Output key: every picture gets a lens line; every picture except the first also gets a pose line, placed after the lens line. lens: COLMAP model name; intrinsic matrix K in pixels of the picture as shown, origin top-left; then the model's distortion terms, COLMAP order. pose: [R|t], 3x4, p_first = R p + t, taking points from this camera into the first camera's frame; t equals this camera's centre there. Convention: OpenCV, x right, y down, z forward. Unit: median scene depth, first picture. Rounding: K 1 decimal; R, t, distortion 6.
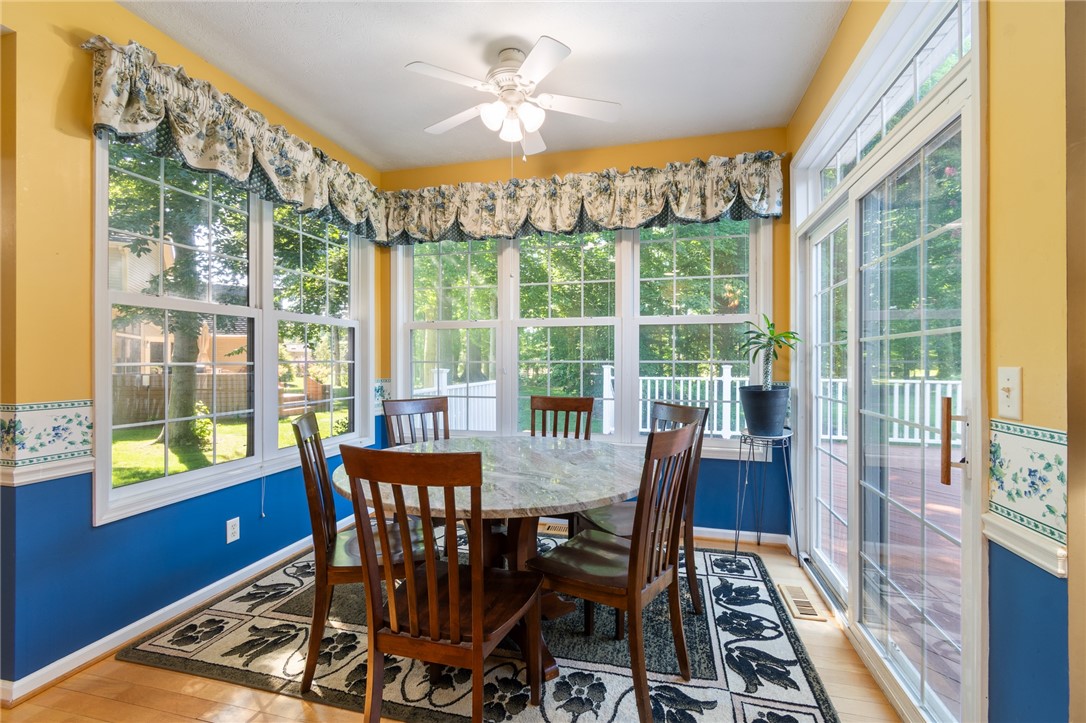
lens RADIAL K [[477.5, 0, 544.3], [0, 477.5, 358.6], [0, 0, 1]] dist [0.002792, -0.000344]
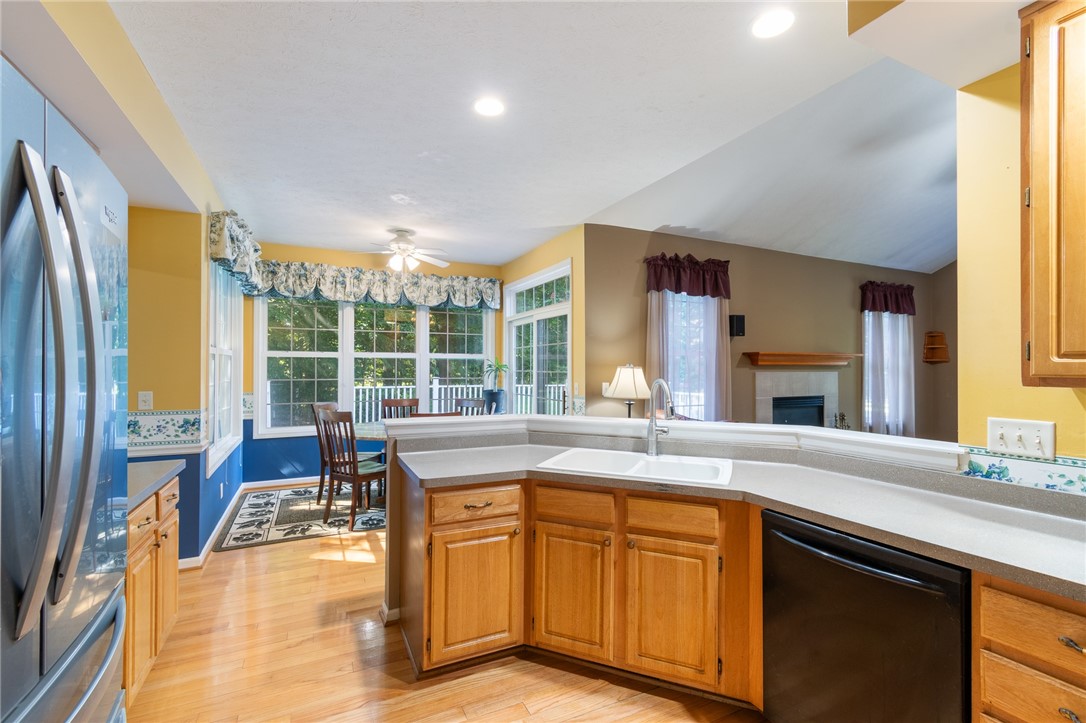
lens RADIAL K [[477.5, 0, 543.8], [0, 477.5, 365.5], [0, 0, 1]] dist [0.002792, -0.000344]
pose [[0.761669, 0.004892, 0.647948, -0.703272], [-0.004238, 0.999988, -0.002568, -0.043809], [-0.647952, -0.000790, 0.761680, -0.719165]]
